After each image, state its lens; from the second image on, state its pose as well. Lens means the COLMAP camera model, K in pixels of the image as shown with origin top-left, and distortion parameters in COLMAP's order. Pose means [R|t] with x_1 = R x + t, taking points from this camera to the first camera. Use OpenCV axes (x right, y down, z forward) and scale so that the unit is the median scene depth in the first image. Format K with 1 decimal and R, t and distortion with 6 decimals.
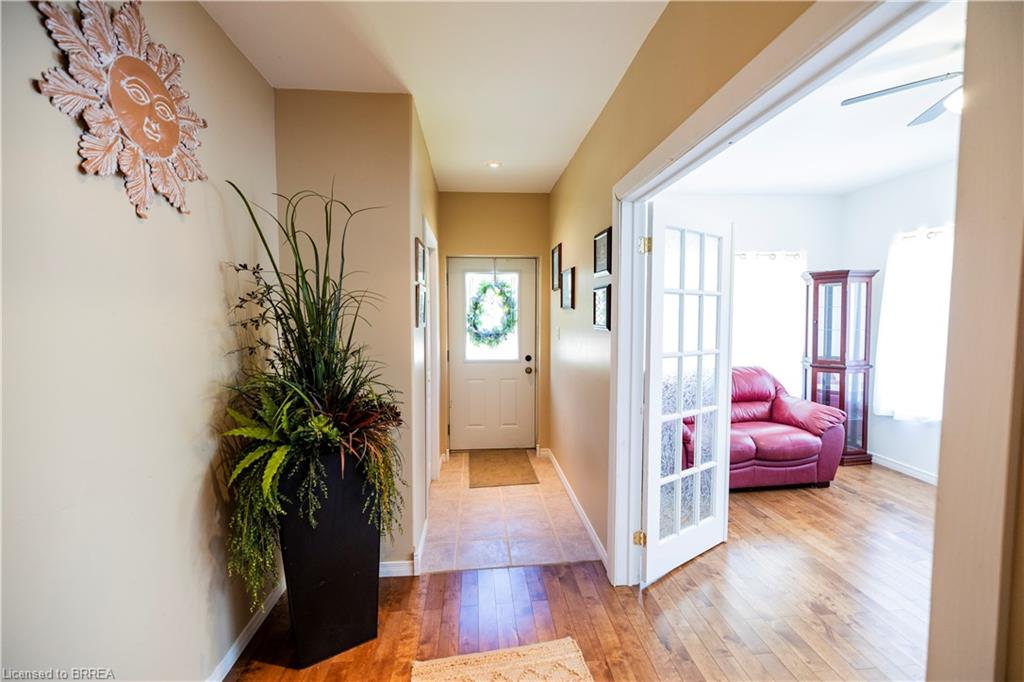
lens RADIAL K [[432.9, 0, 512.0], [0, 432.9, 337.3], [0, 0, 1]] dist [0.002423, 0.000080]
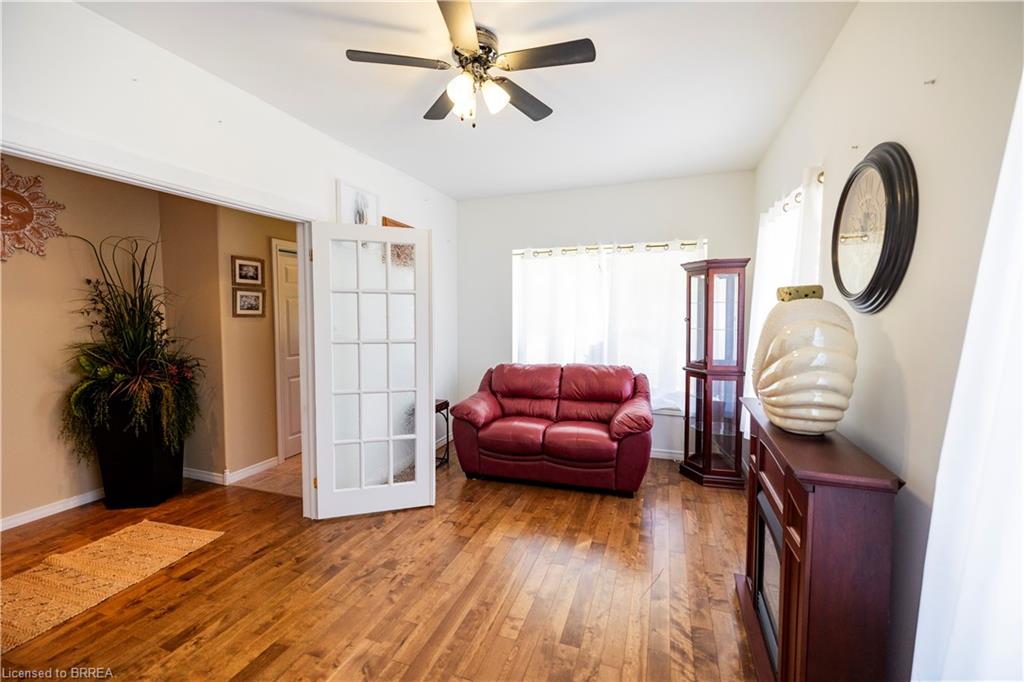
lens RADIAL K [[432.9, 0, 512.0], [0, 432.9, 337.3], [0, 0, 1]] dist [0.002423, 0.000080]
pose [[0.902873, 0.031137, -0.428779, 1.018632], [-0.028531, 0.999515, 0.012504, -0.000937], [0.428960, 0.000944, 0.903323, 0.067228]]
